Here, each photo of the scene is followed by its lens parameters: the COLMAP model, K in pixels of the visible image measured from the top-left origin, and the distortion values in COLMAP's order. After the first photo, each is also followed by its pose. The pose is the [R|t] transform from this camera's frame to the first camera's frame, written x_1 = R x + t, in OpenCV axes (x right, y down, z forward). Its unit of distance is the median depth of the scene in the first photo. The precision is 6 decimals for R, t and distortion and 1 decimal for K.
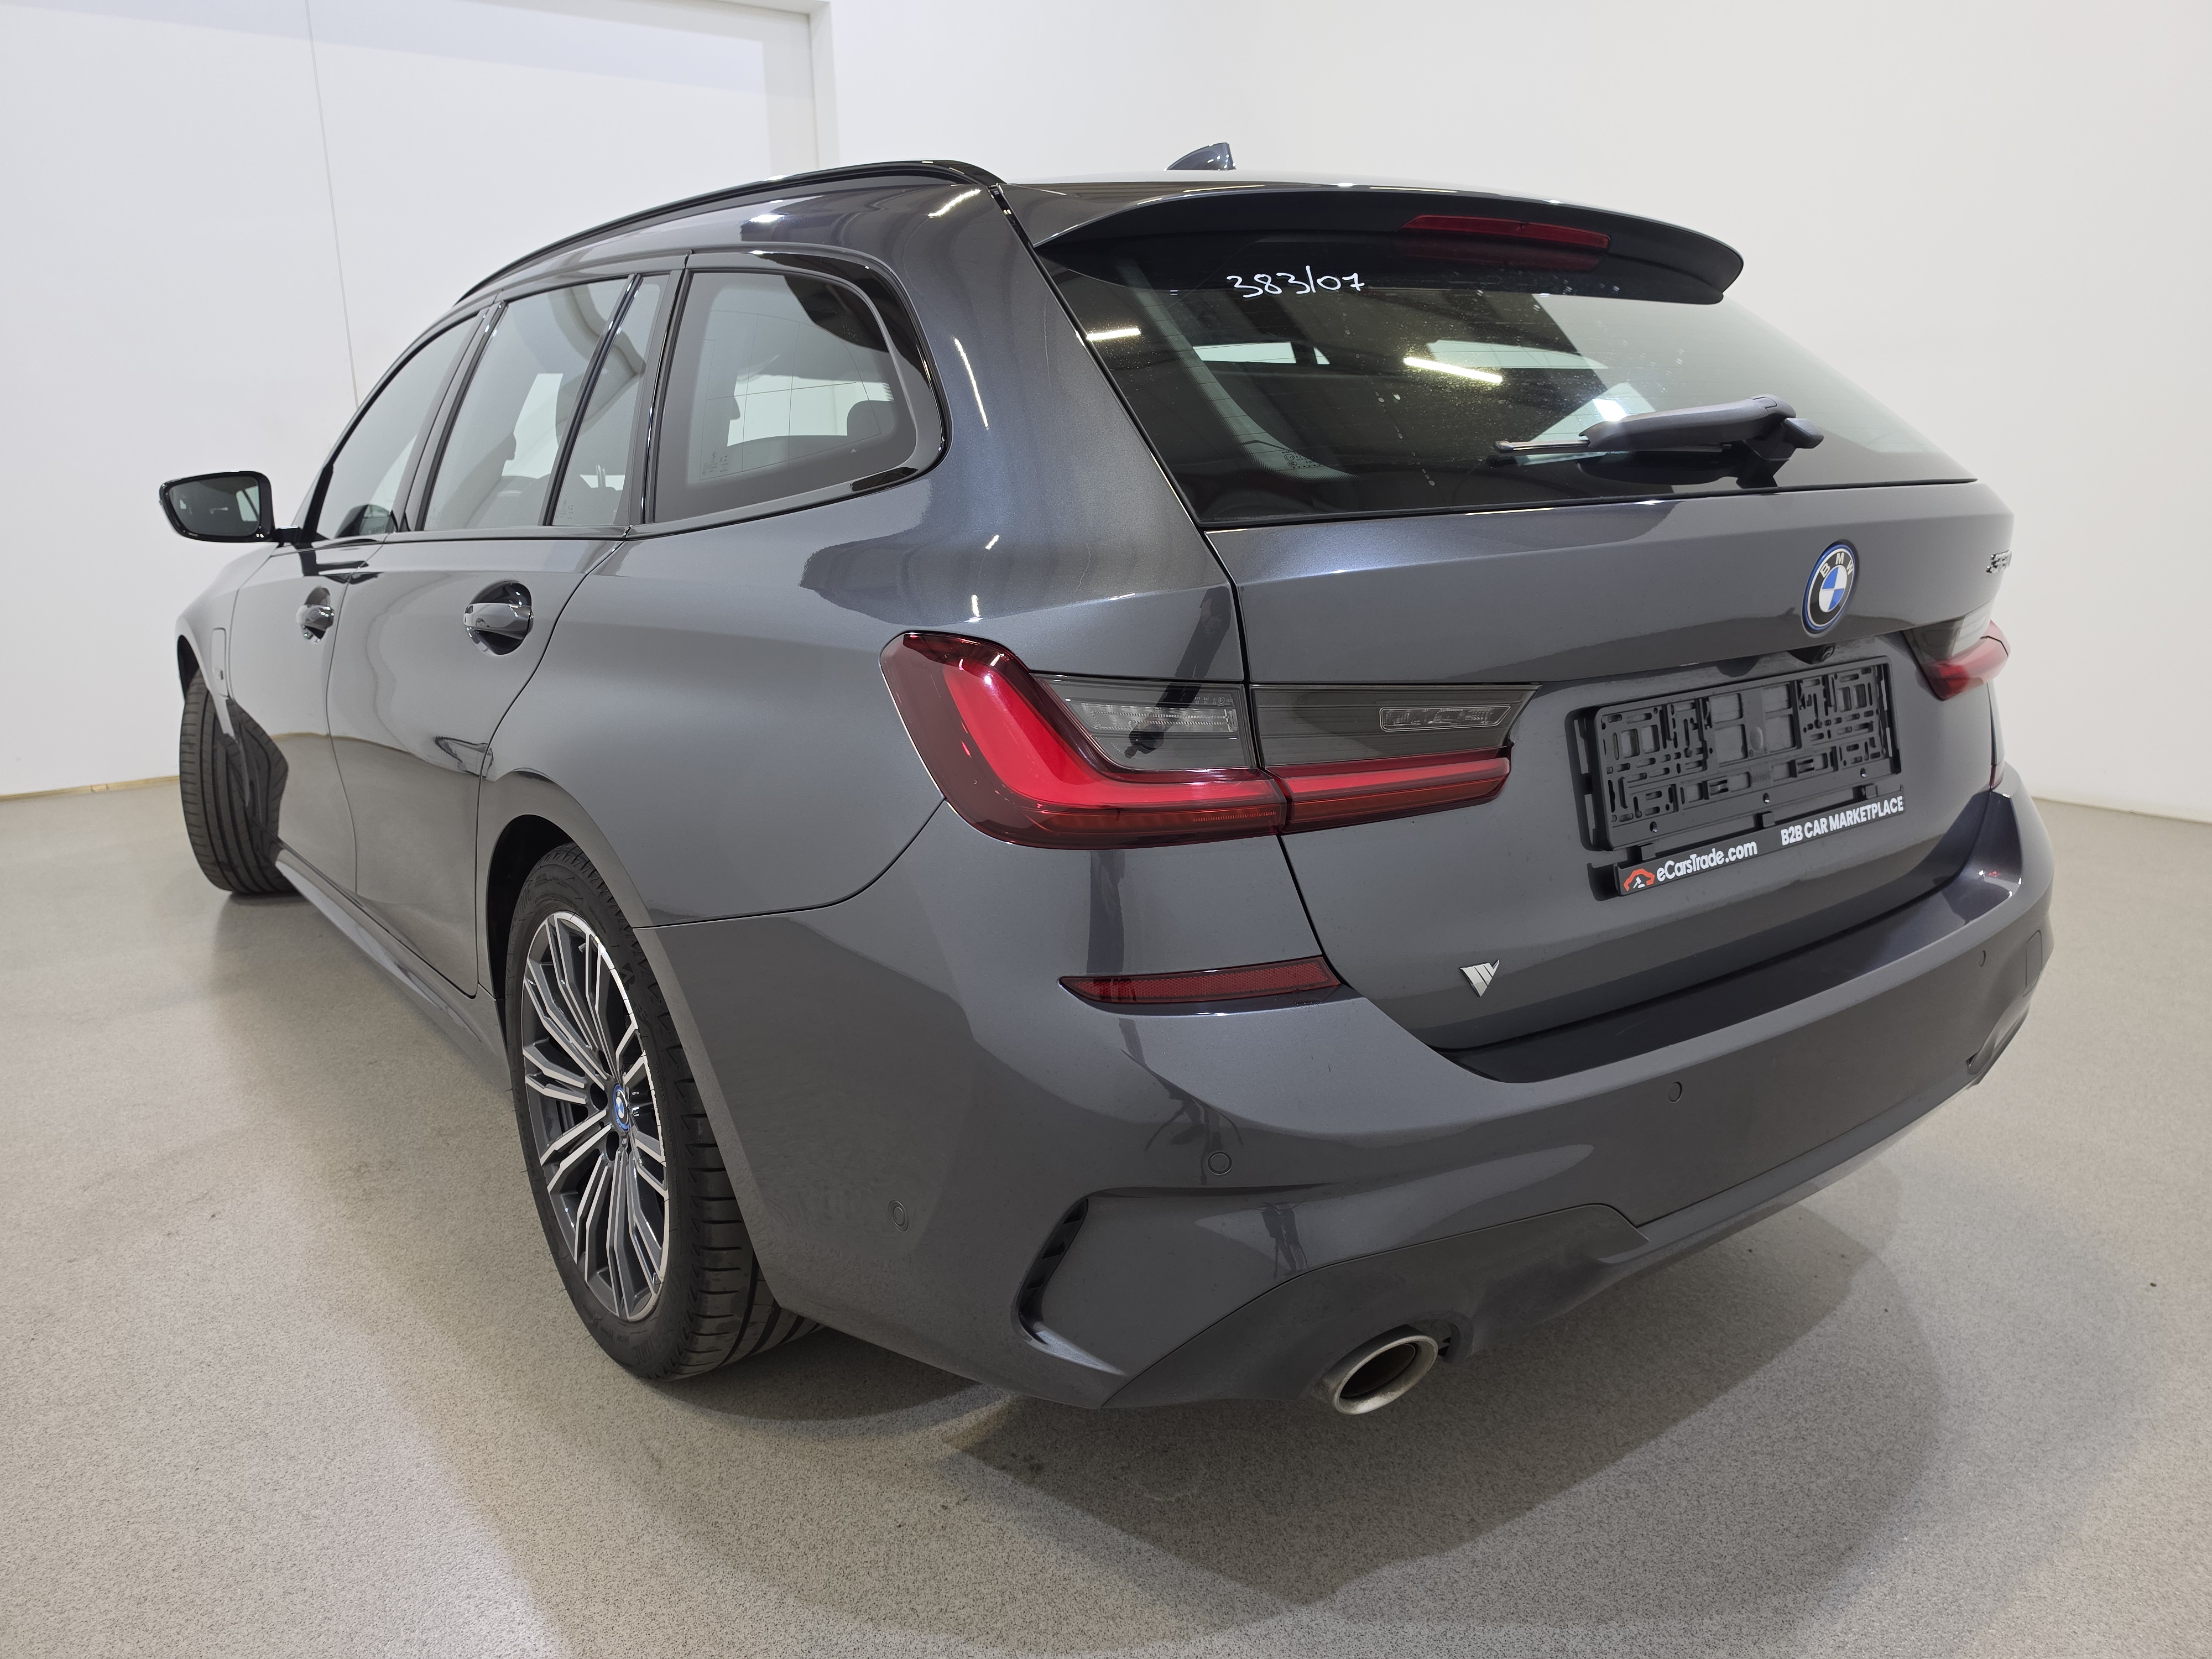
lens RADIAL K [[1558.6, 0, 1108.0], [0, 1558.6, 819.0], [0, 0, 1]] dist [0.009545, -0.000977]
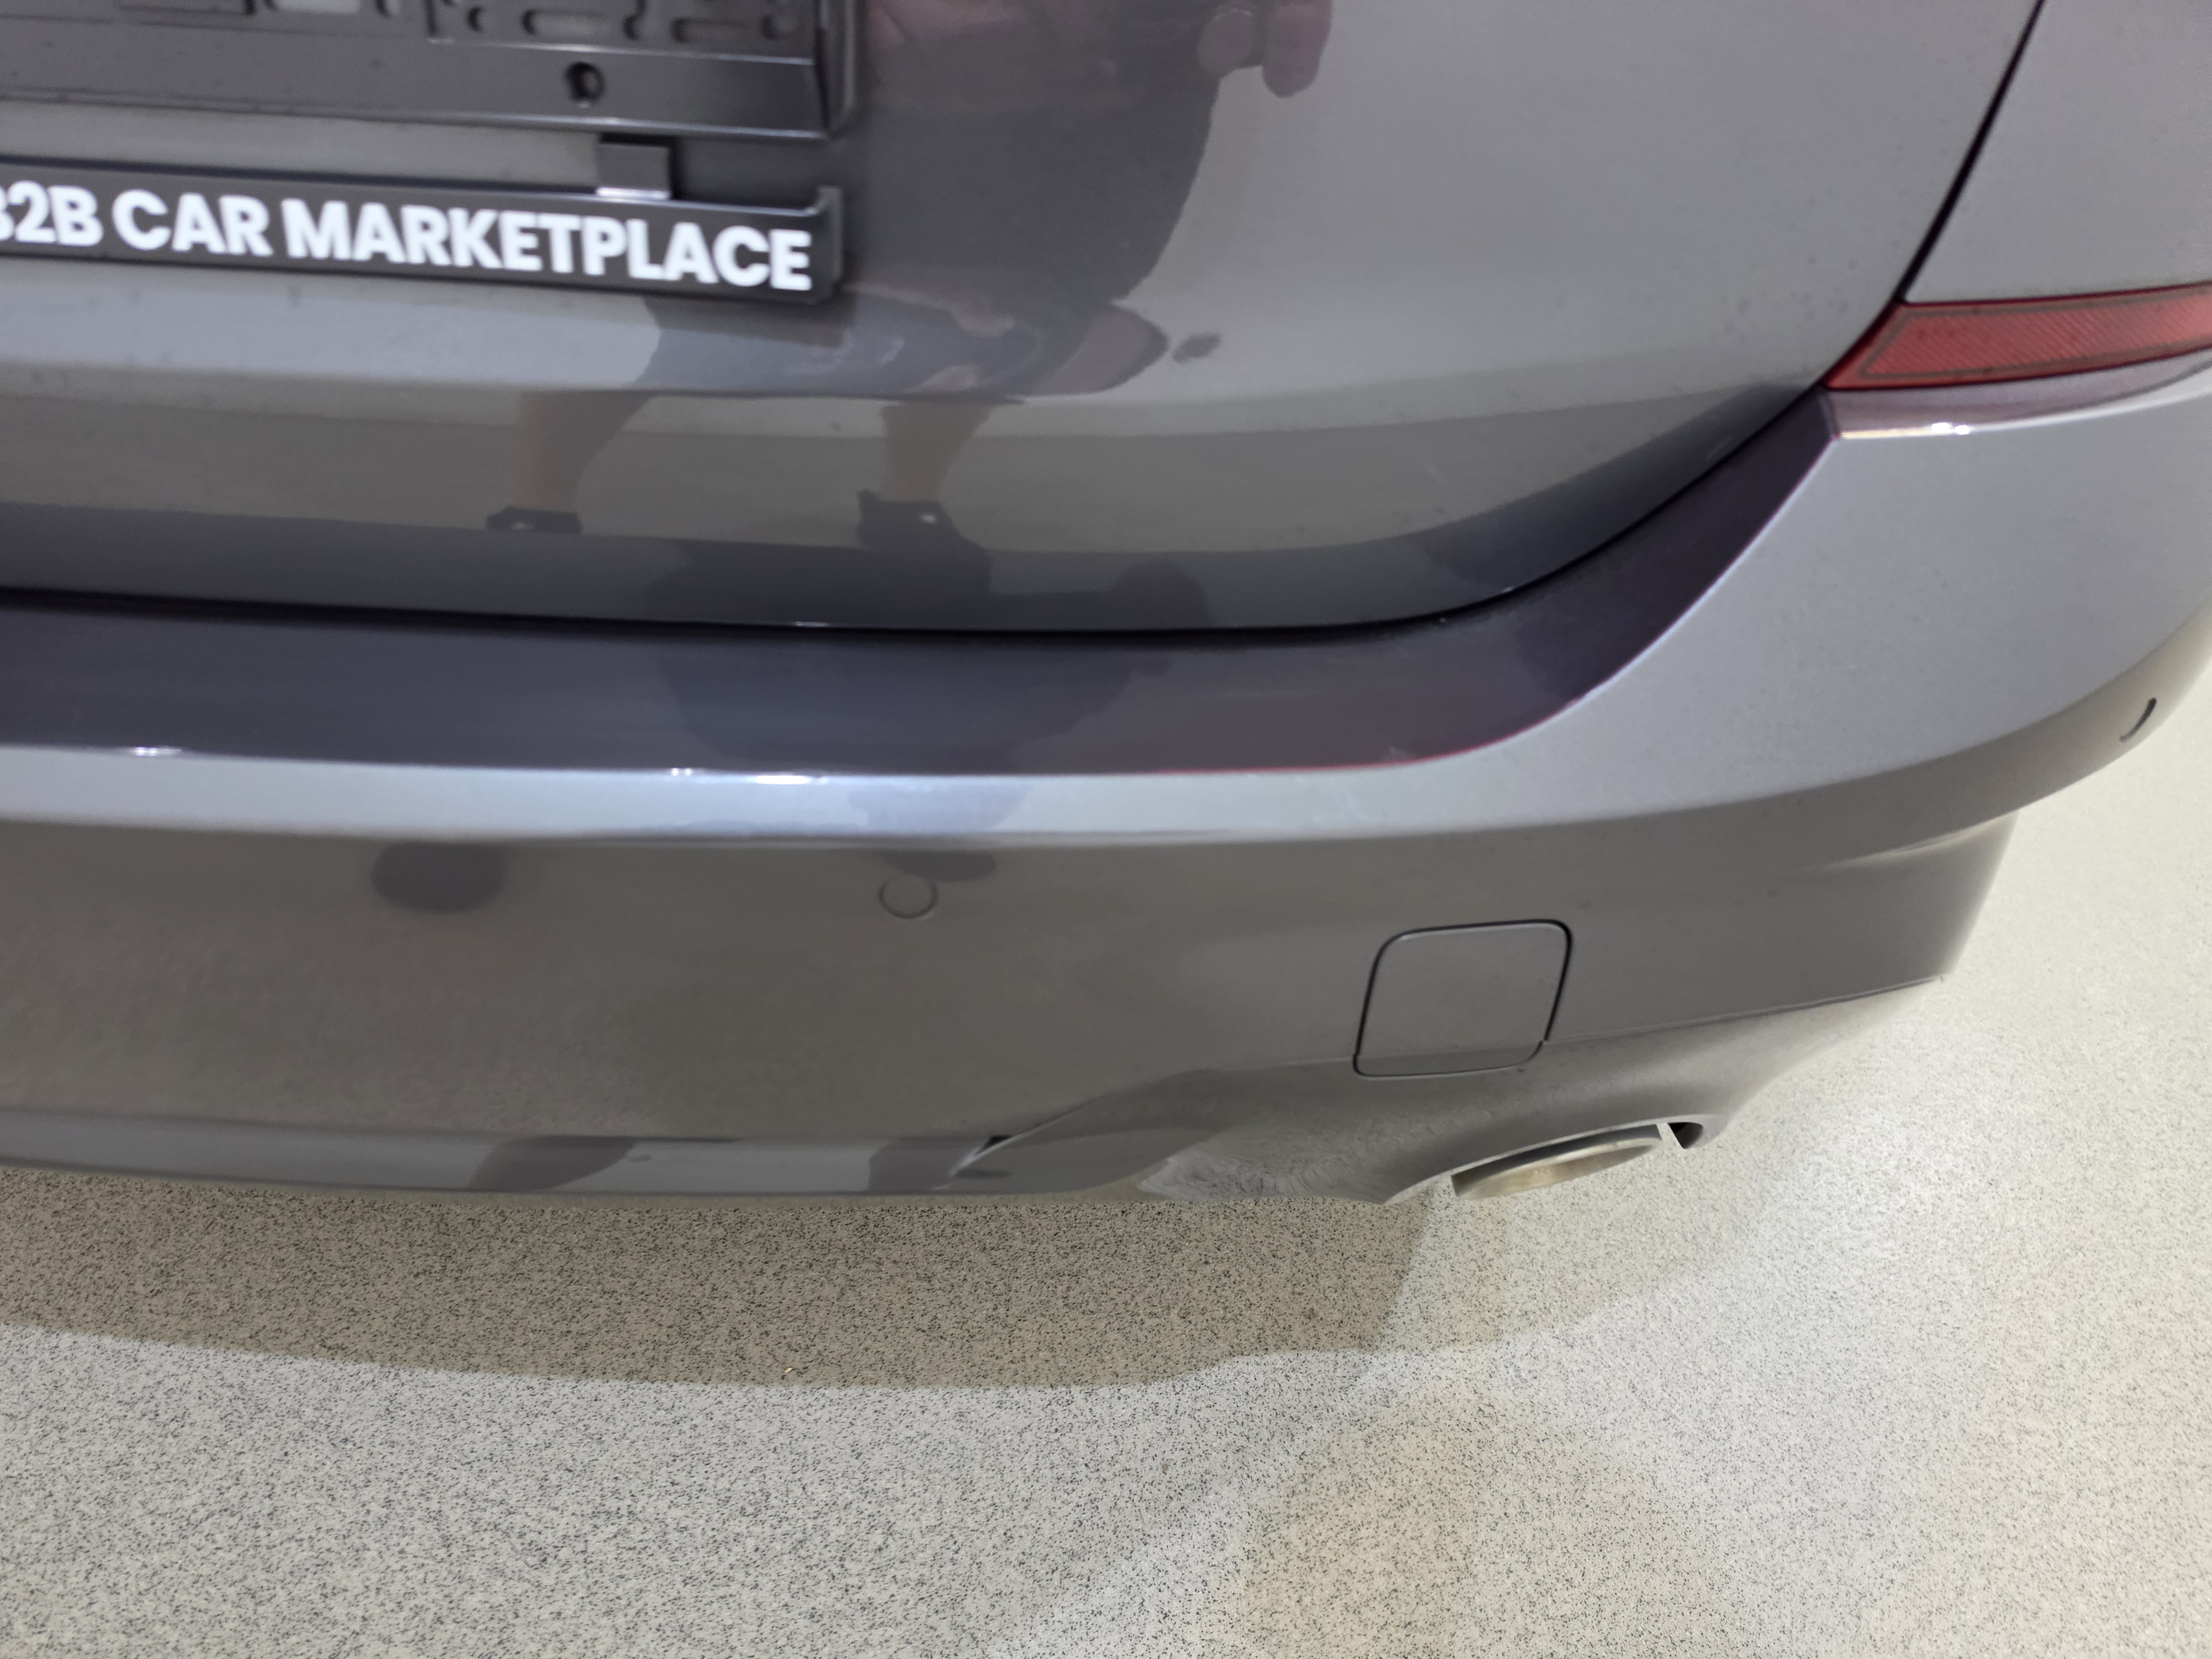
lens RADIAL K [[1541.6, 0, 1068.1], [0, 1541.6, 814.1], [0, 0, 1]] dist [0.076904, -0.093959]
pose [[0.759029, 0.434220, -0.485106, 0.769370], [-0.195426, 0.862701, 0.466429, -0.065632], [0.621034, -0.259231, 0.739673, 0.879480]]
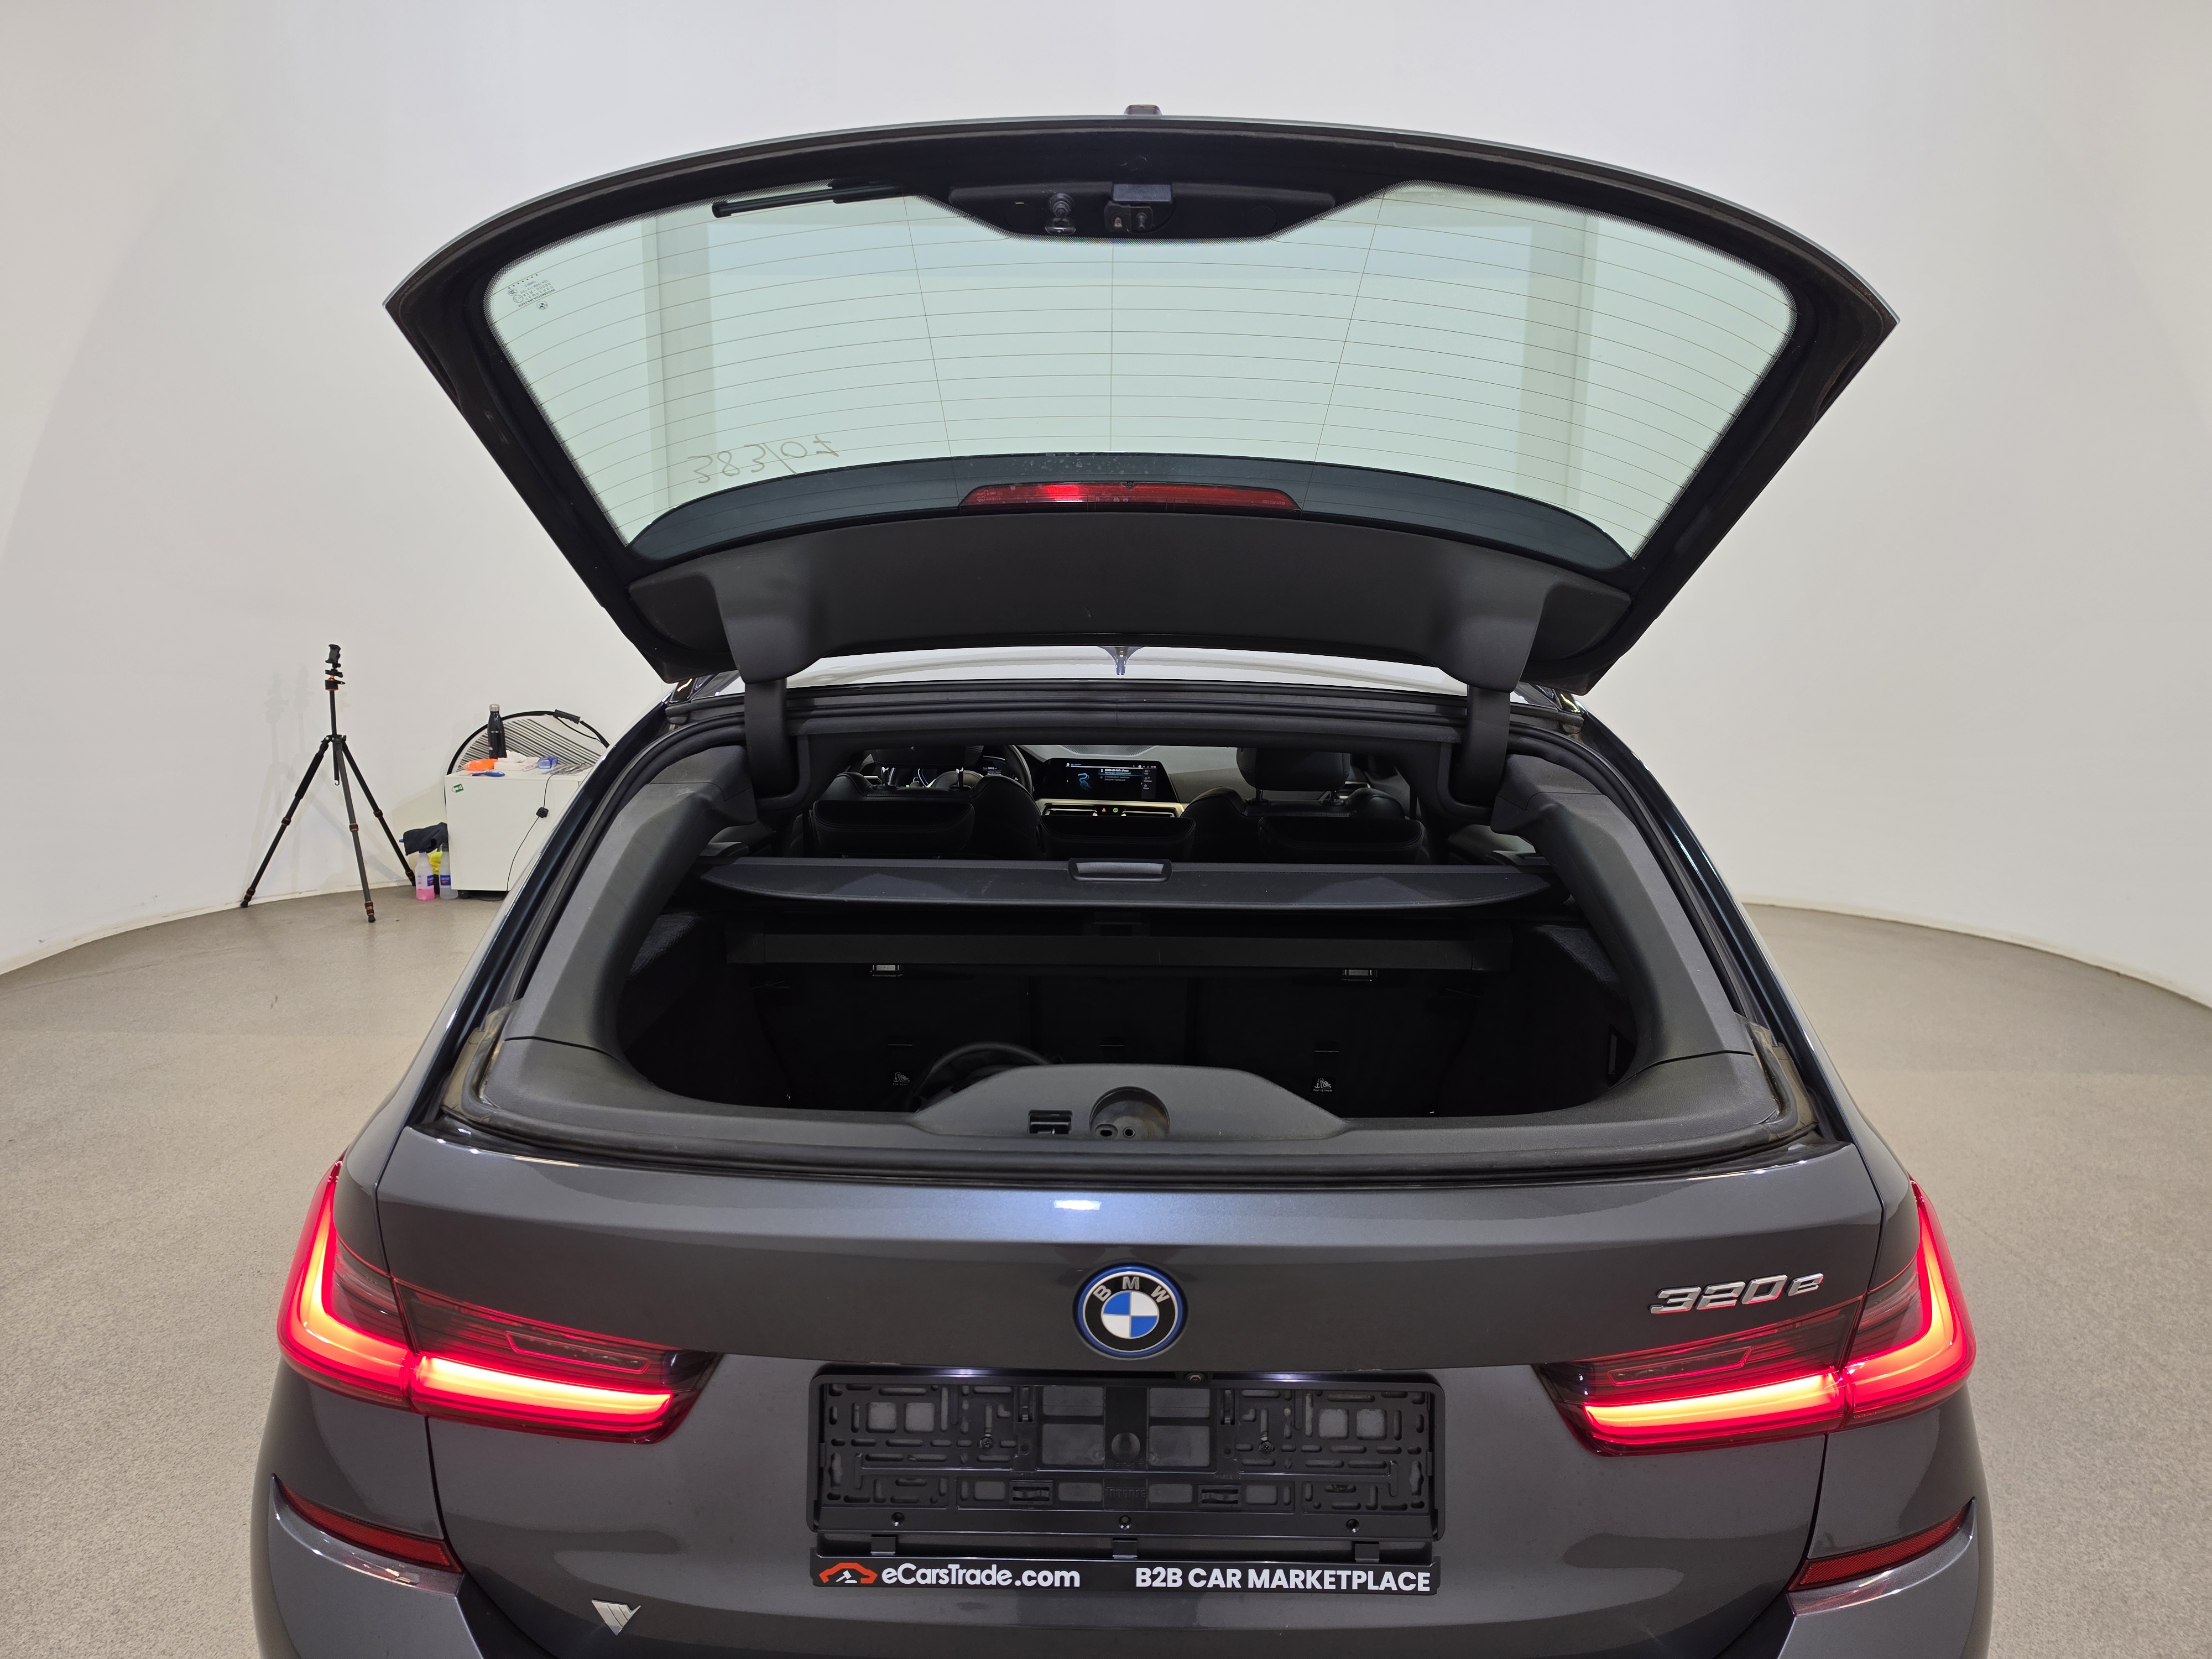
lens RADIAL K [[1524.0, 0, 1086.5], [0, 1524.0, 825.2], [0, 0, 1]] dist [0.036365, -0.043068]
pose [[0.782865, 0.124306, -0.609648, 0.852460], [-0.155399, 0.987850, 0.001870, -0.376930], [0.602473, 0.093275, 0.792670, 0.301469]]
